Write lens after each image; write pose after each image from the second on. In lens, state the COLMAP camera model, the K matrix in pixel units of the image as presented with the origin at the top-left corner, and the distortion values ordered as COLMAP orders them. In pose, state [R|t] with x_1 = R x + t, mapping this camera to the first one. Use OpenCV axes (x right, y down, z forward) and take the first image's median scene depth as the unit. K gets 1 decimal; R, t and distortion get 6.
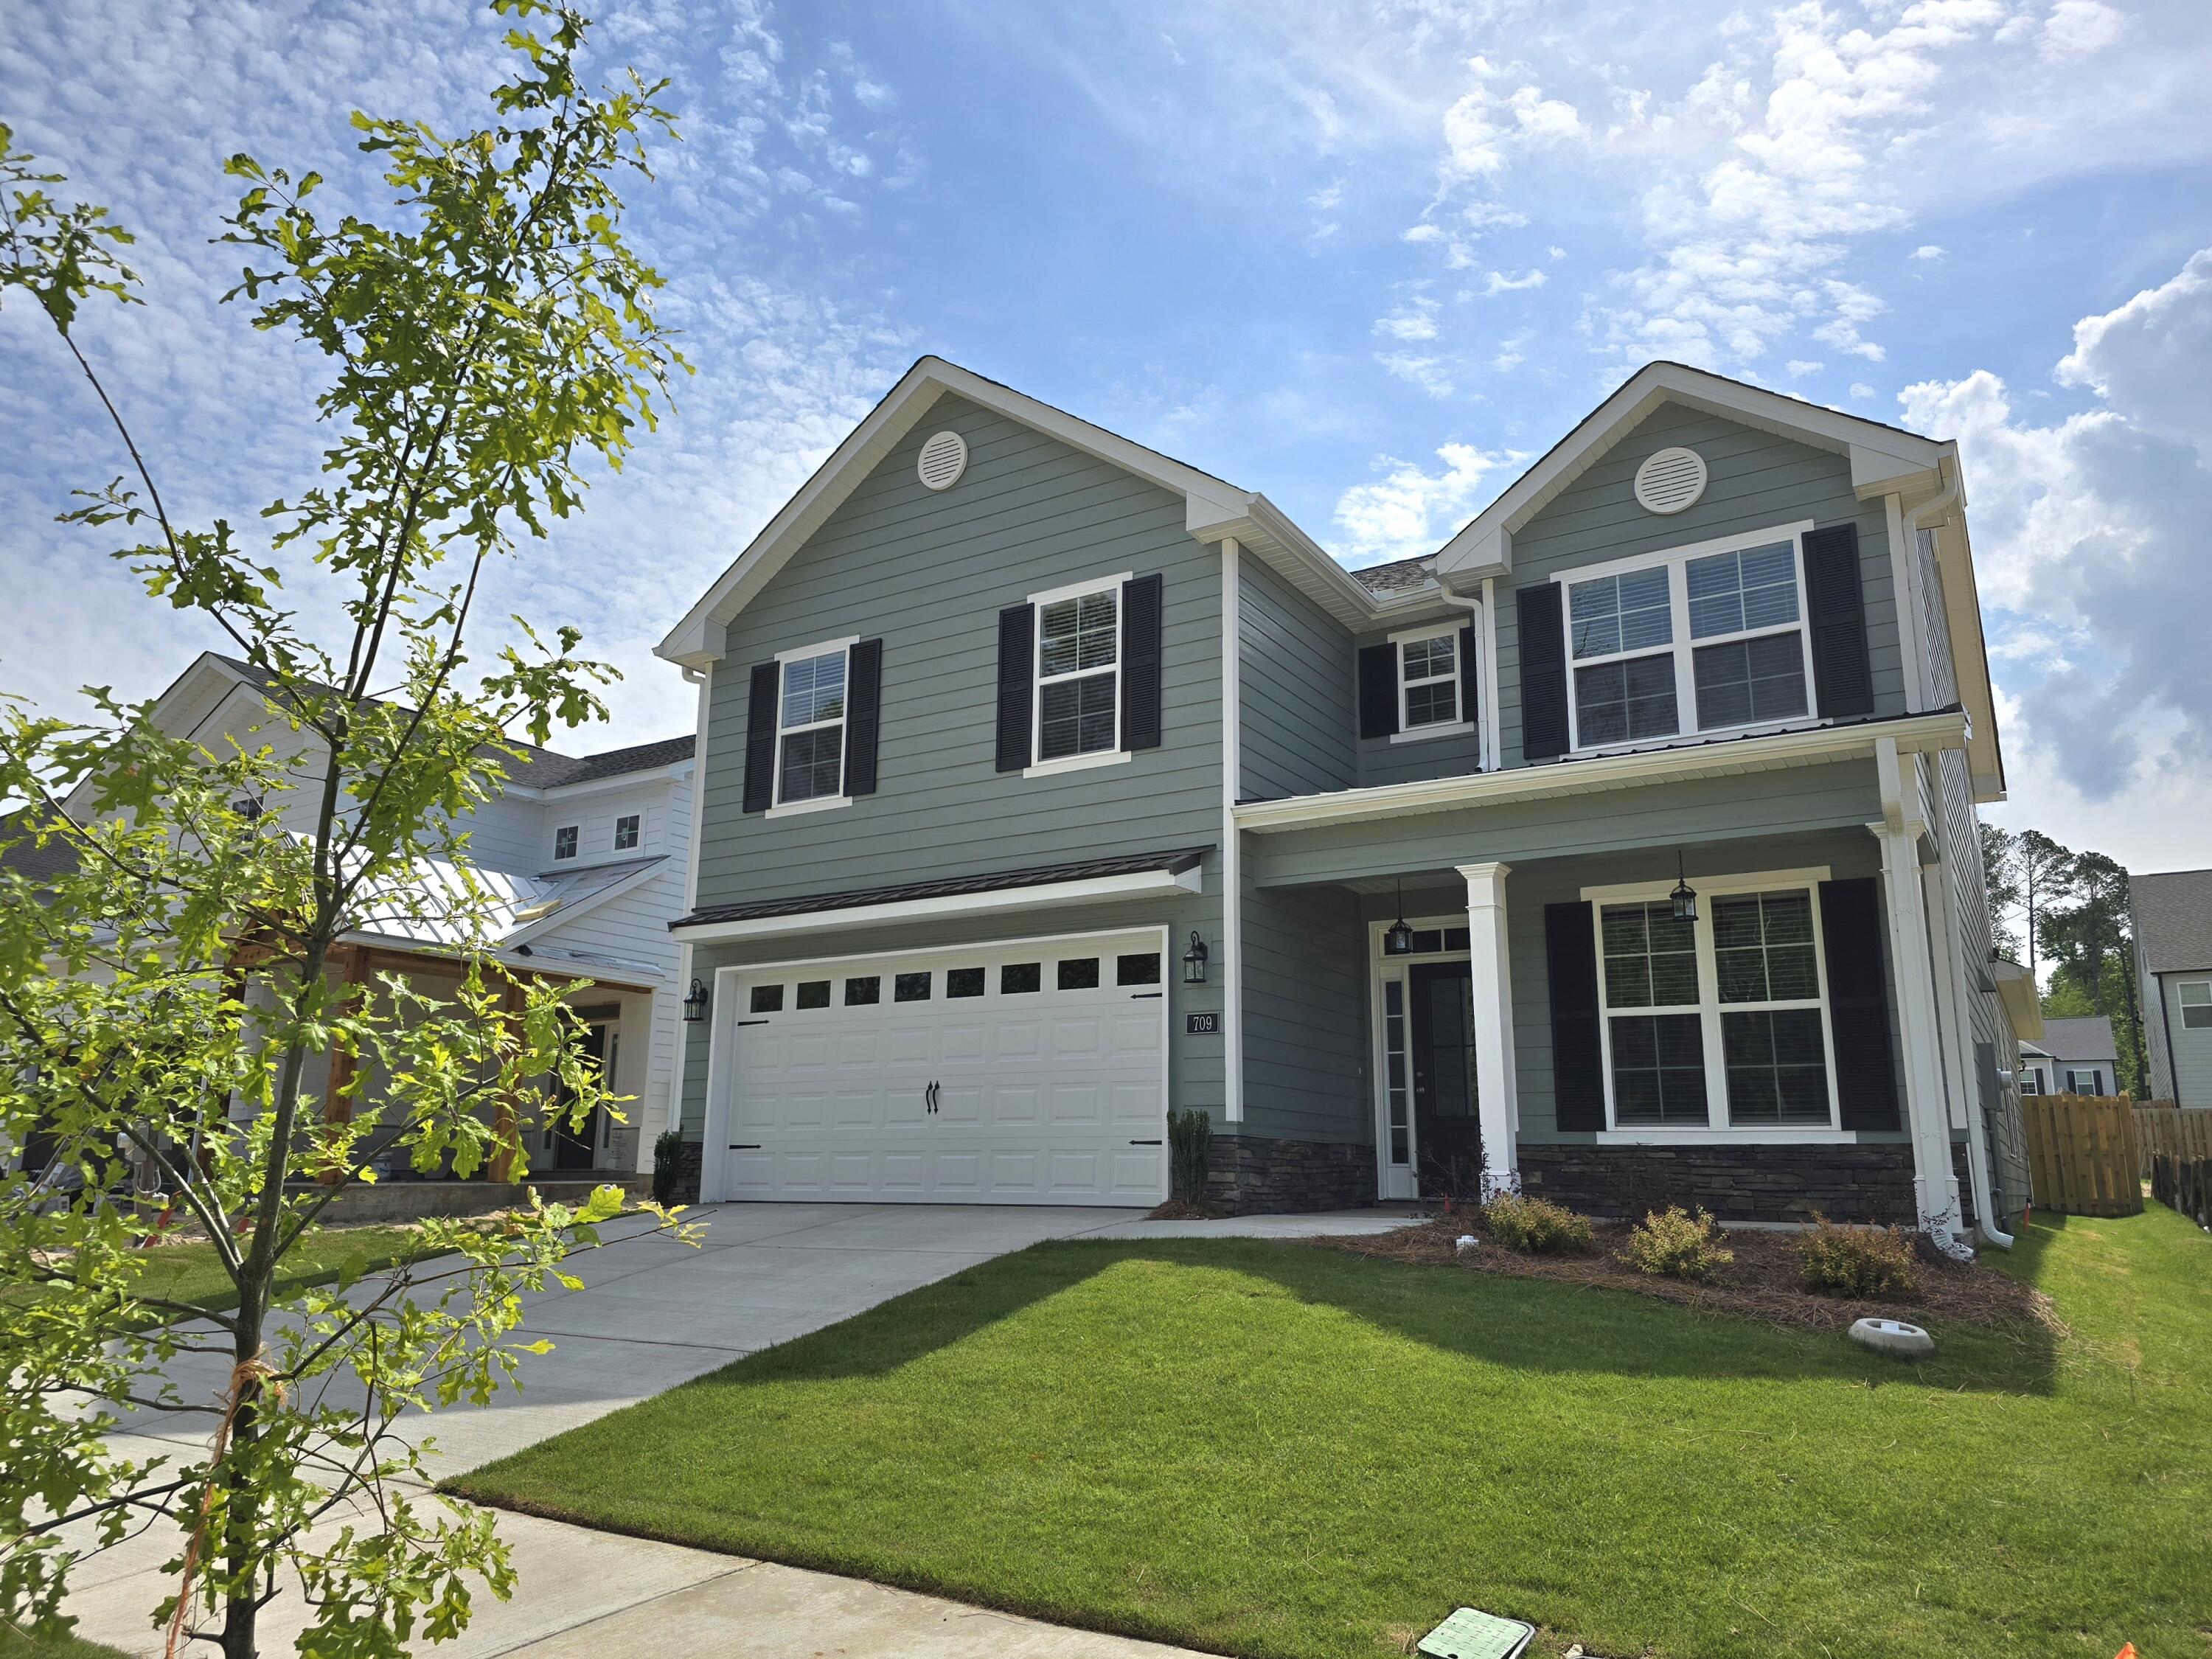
lens RADIAL K [[1480.7, 0, 1122.0], [0, 1480.7, 848.6], [0, 0, 1]] dist [0.058711, -0.052844]
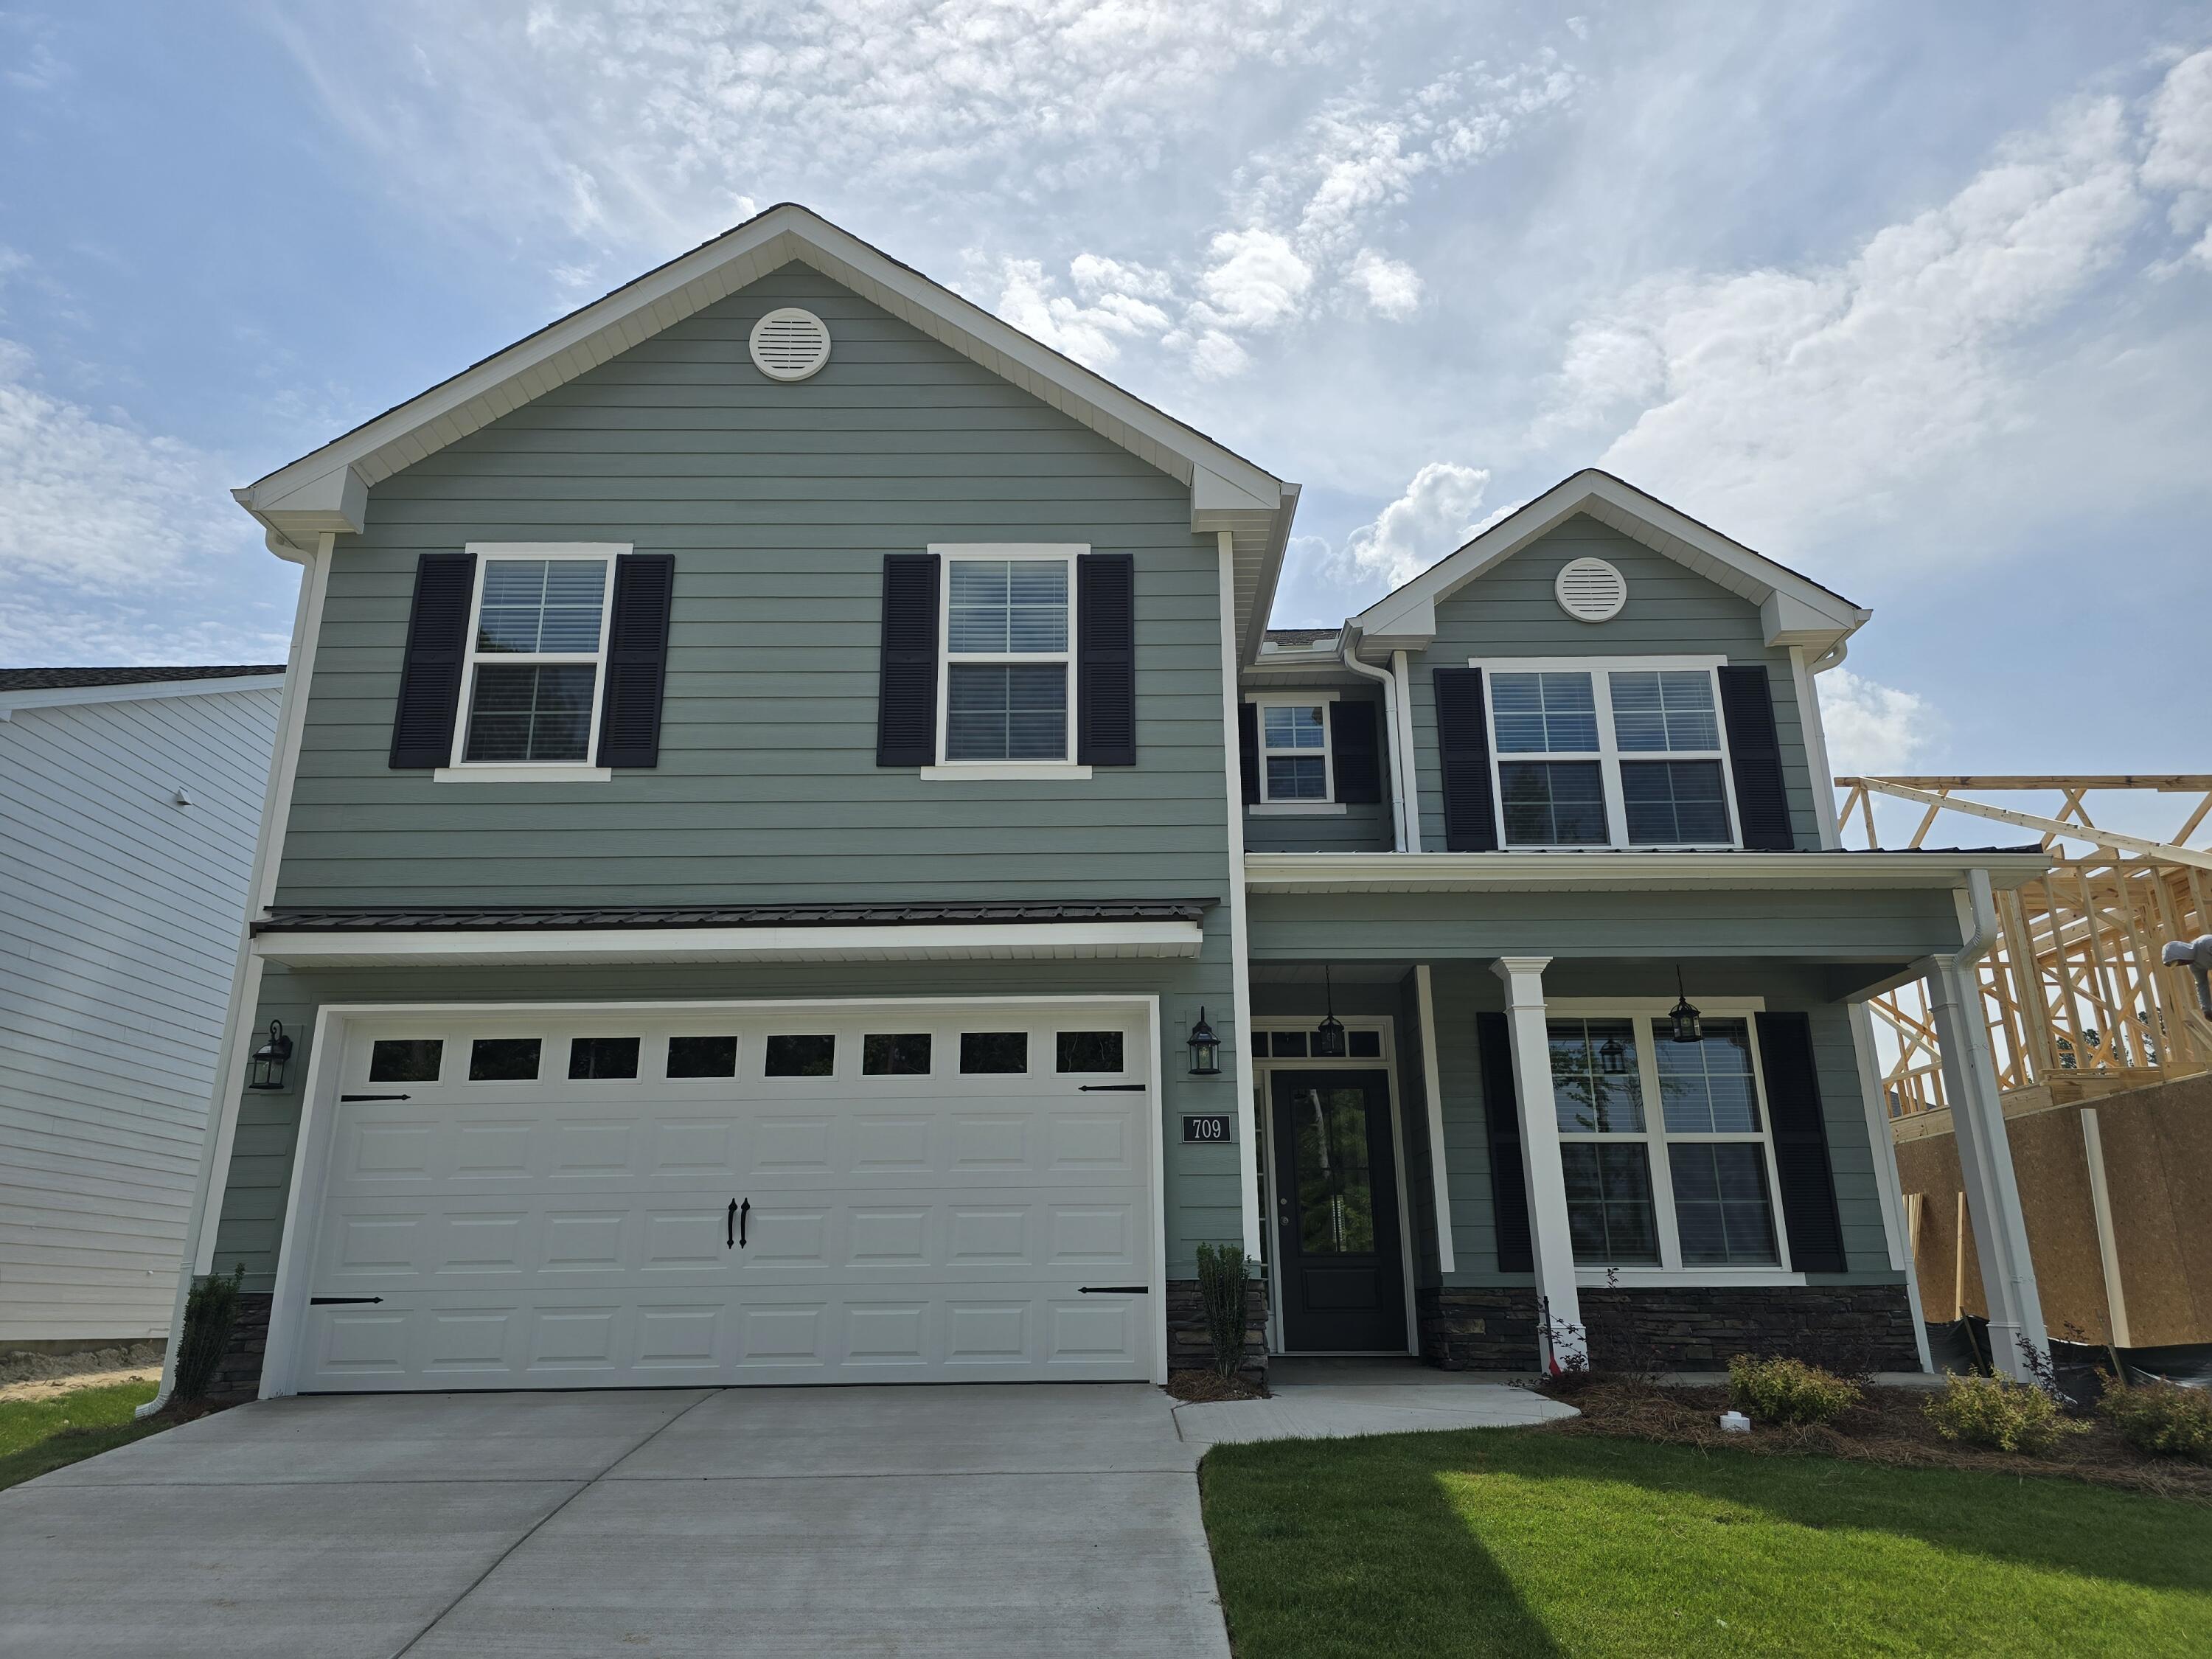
lens RADIAL K [[1480.7, 0, 1104.3], [0, 1480.7, 823.2], [0, 0, 1]] dist [0.058711, -0.052844]
pose [[0.848461, 0.150058, 0.507540, -0.360527], [-0.100462, 0.987193, -0.123928, 0.055877], [-0.519636, 0.054160, 0.852669, 0.326502]]
